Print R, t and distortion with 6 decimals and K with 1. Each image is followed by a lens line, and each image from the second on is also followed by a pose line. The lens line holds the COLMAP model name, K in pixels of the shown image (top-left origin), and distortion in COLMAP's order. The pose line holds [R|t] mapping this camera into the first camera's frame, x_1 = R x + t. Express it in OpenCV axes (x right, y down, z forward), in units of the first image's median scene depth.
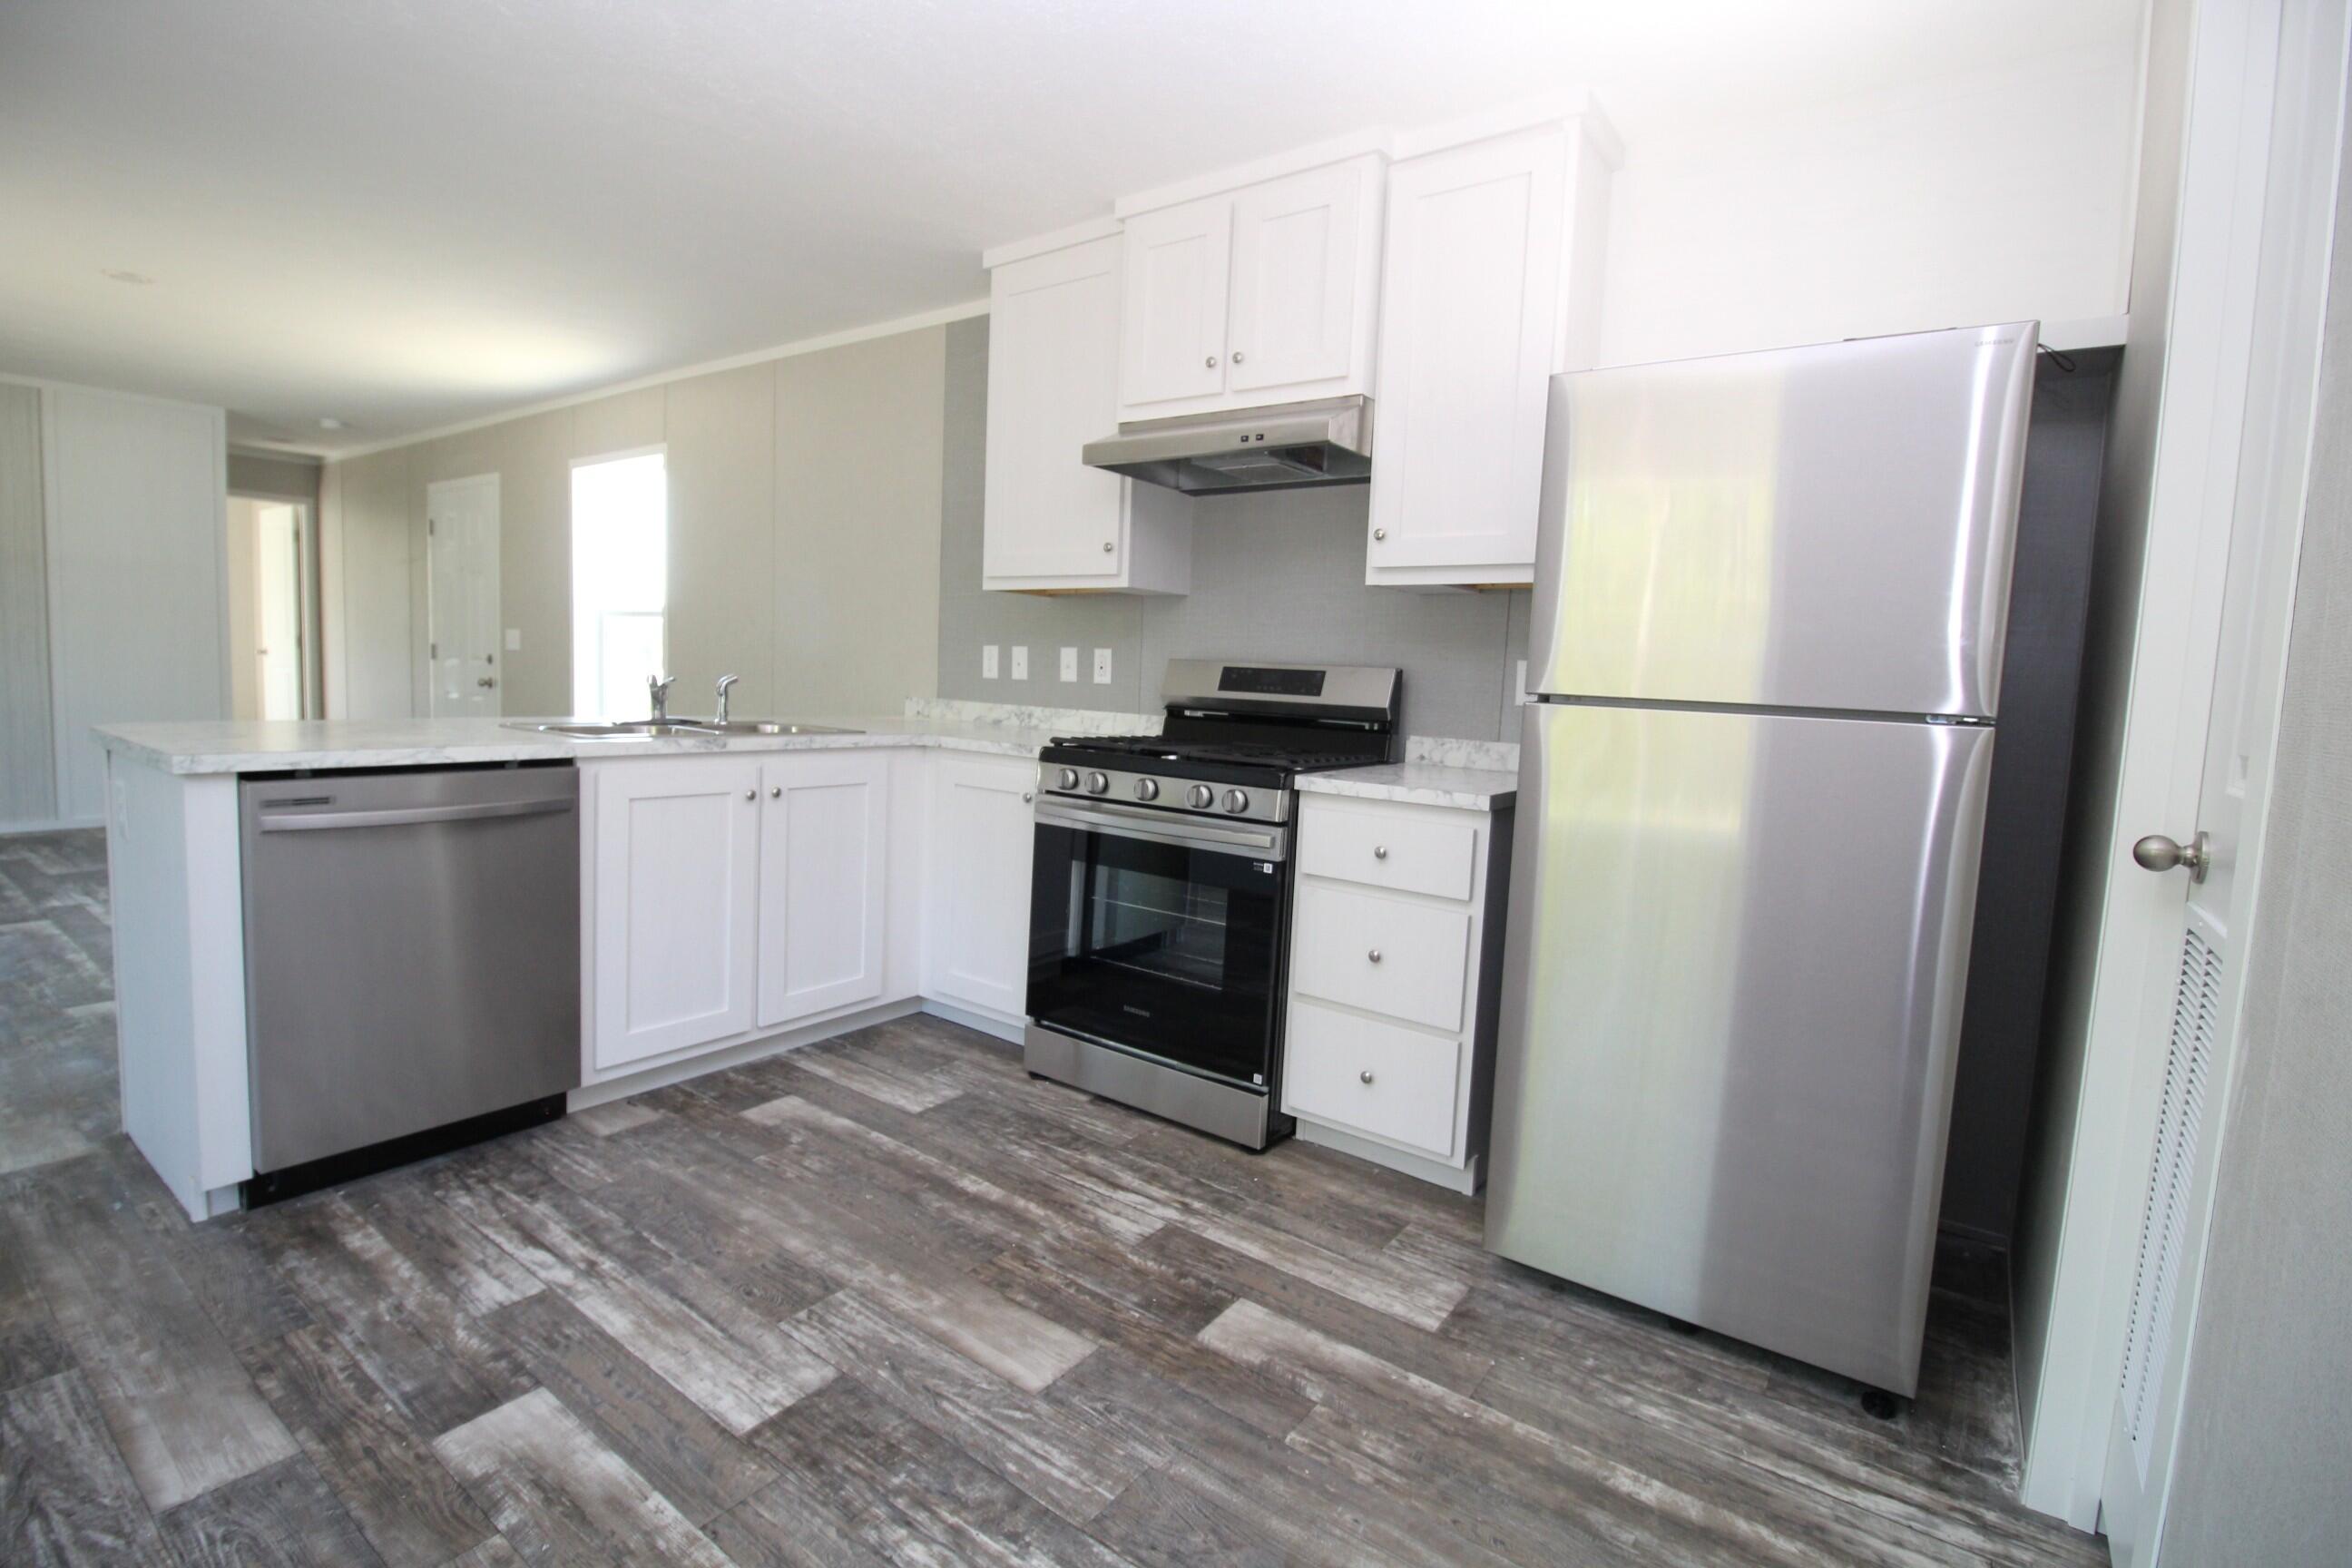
lens RADIAL K [[1085.8, 0, 1162.7], [0, 1085.8, 762.6], [0, 0, 1]] dist [-0.002831, -0.013448]
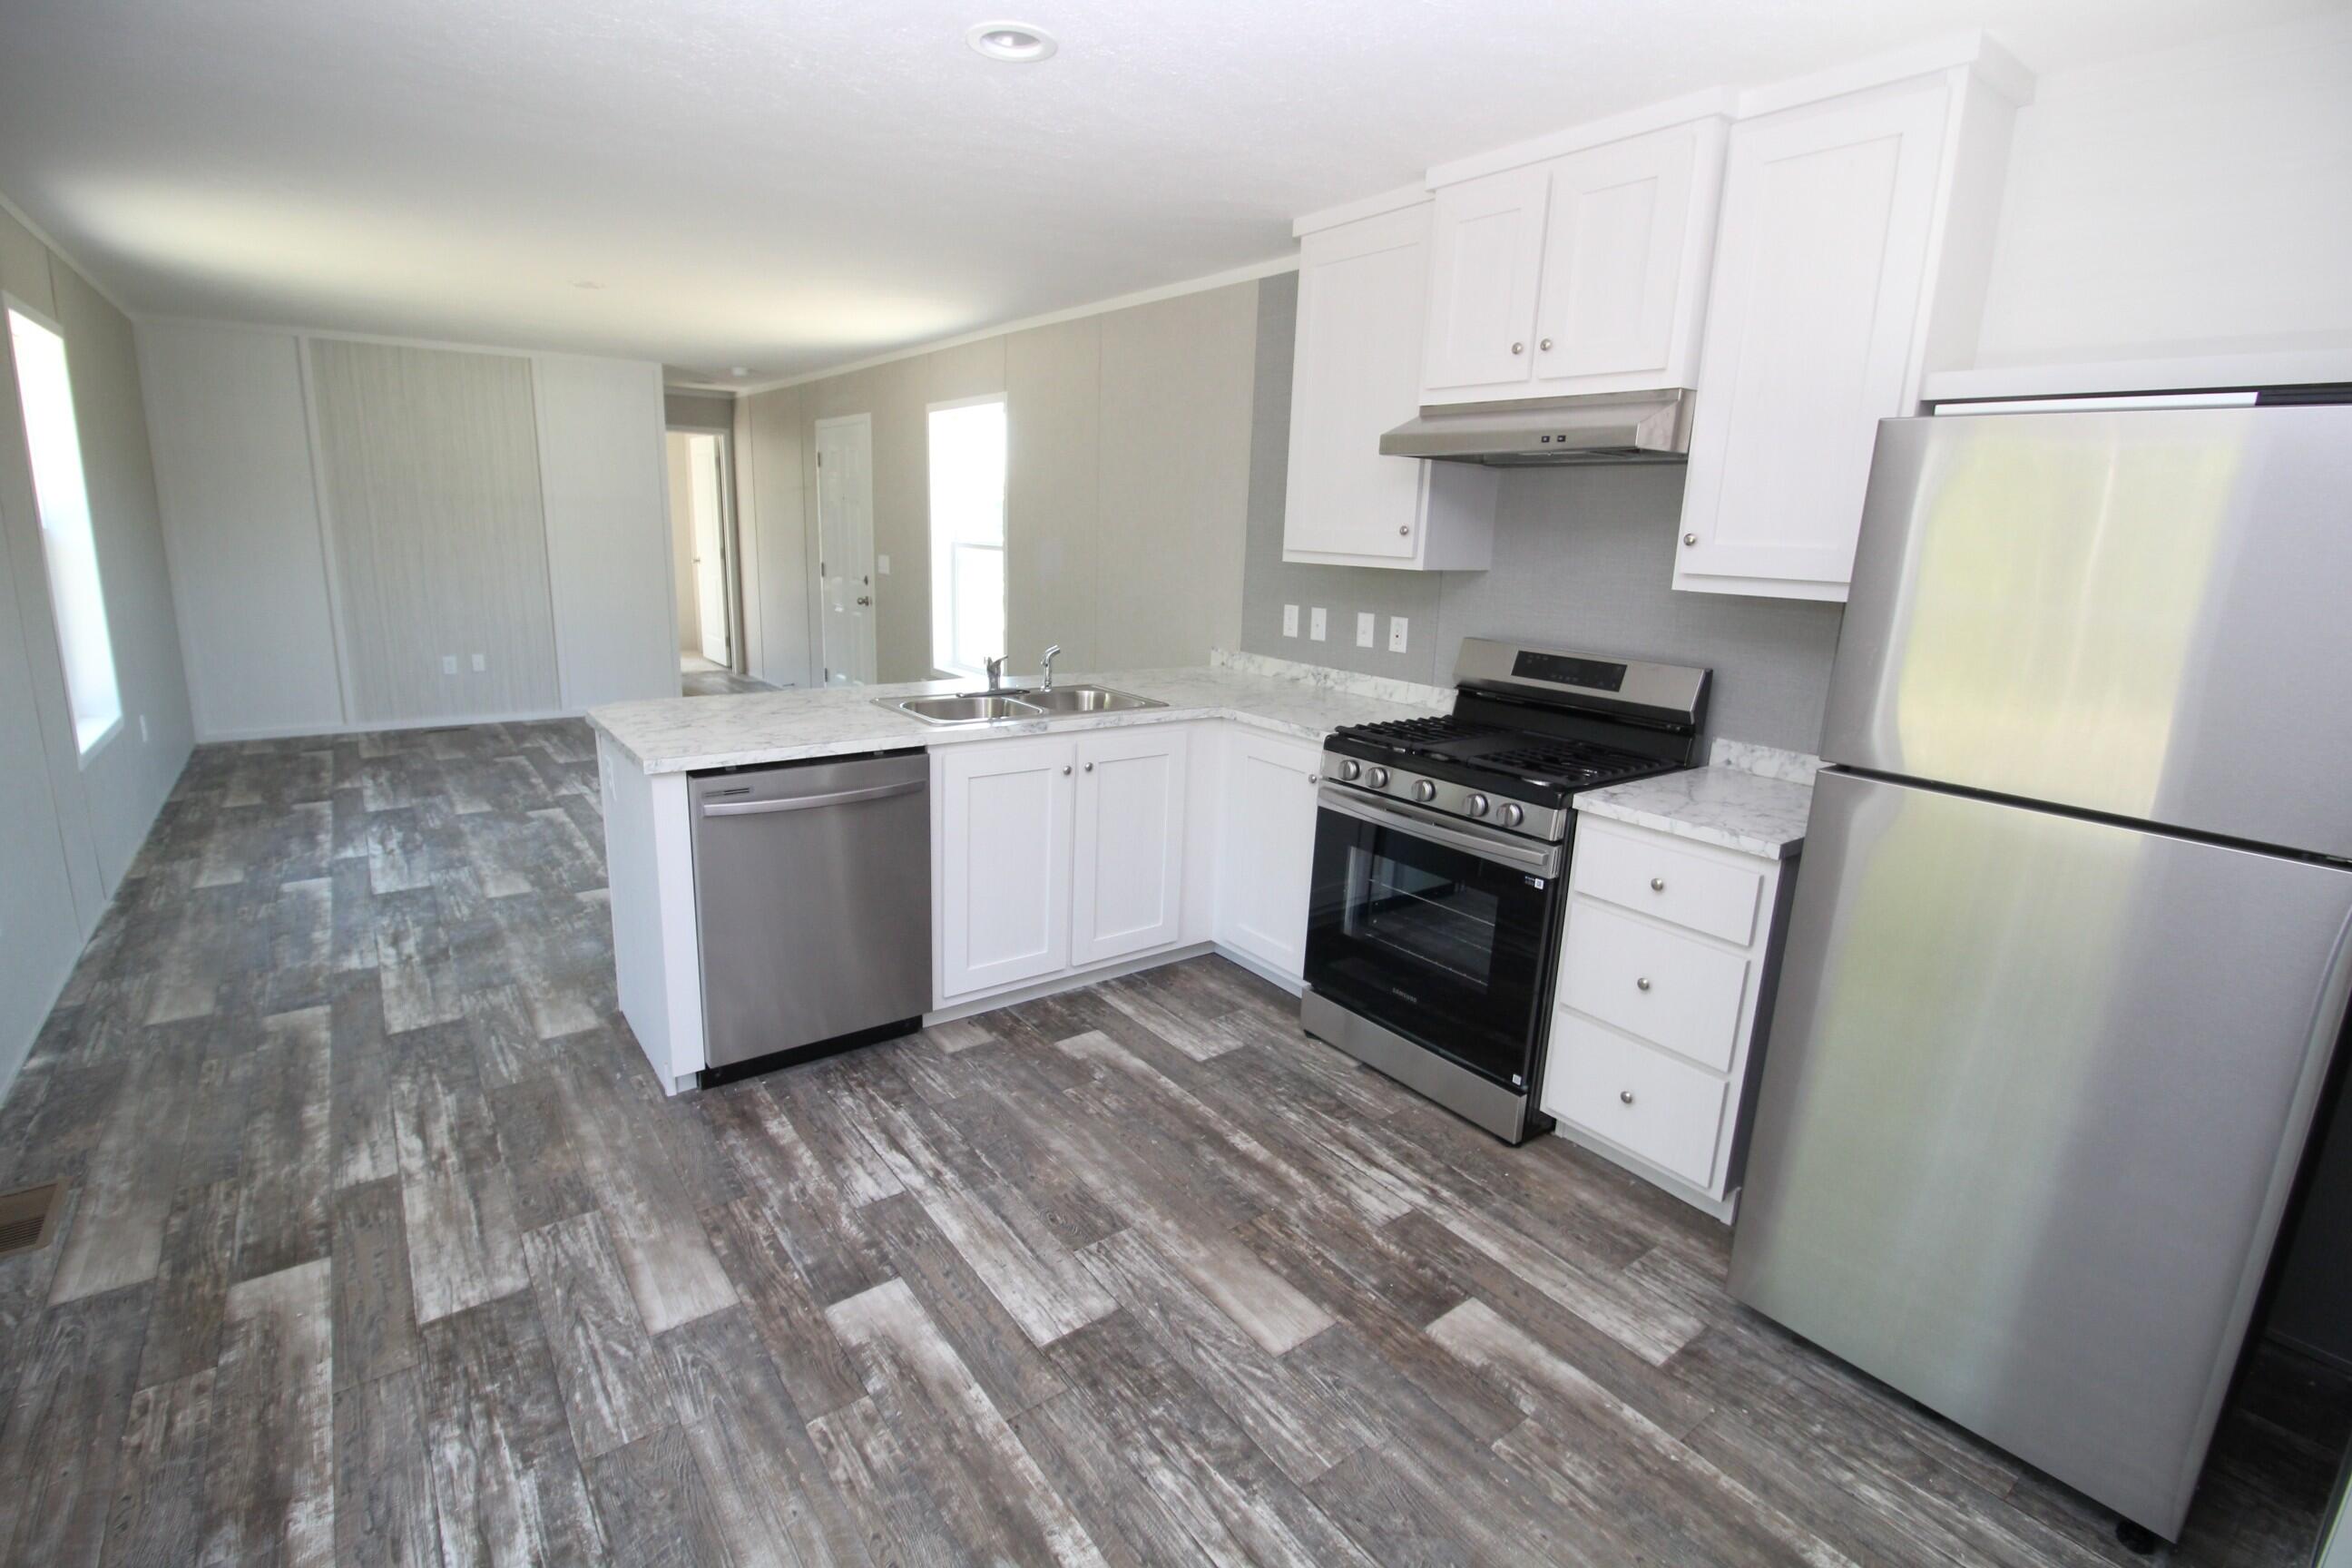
lens RADIAL K [[1085.8, 0, 1162.7], [0, 1085.8, 762.6], [0, 0, 1]] dist [-0.002831, -0.013448]
pose [[0.956514, 0.053629, -0.286714, 0.062910], [-0.018431, 0.992101, 0.124081, -0.186359], [0.291103, -0.113401, 0.949947, -0.073003]]
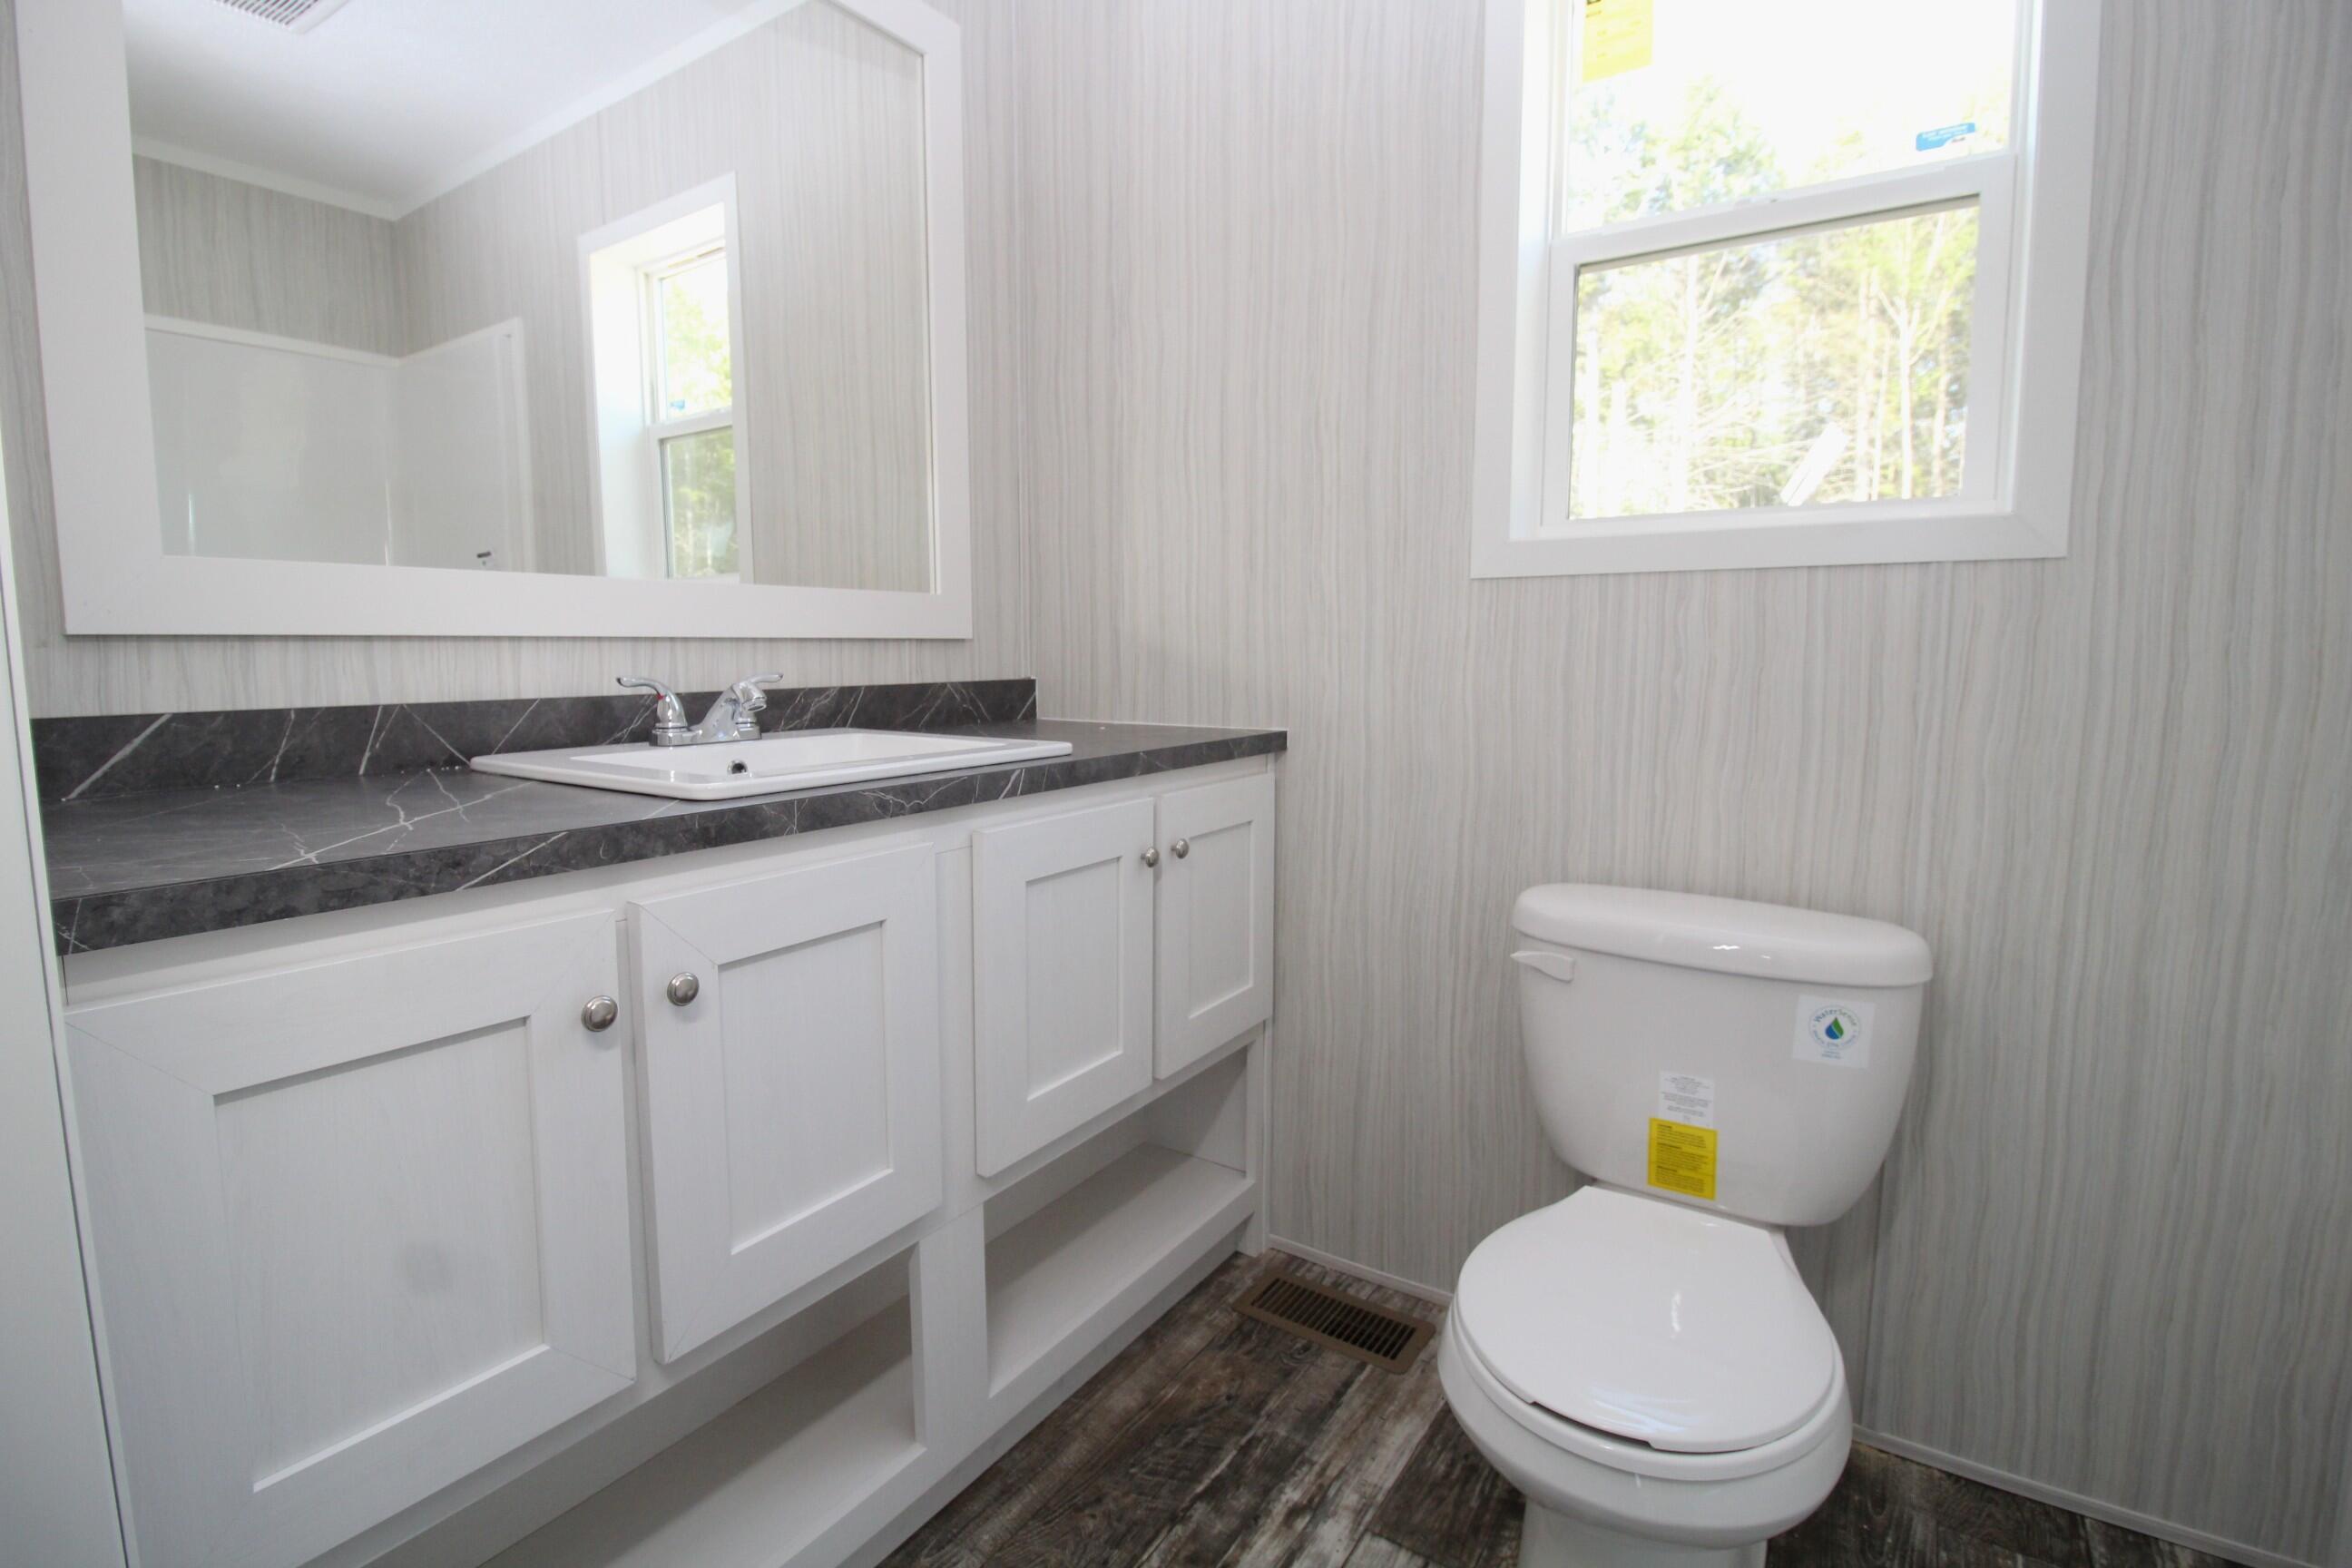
lens RADIAL K [[1103.4, 0, 1167.7], [0, 1103.4, 763.6], [0, 0, 1]] dist [0.001358, -0.014733]
pose [[-0.040638, -0.157514, 0.986680, -0.621159], [0.090930, 0.982815, 0.160642, -0.100498], [-0.995028, 0.096246, -0.025617, 1.334614]]
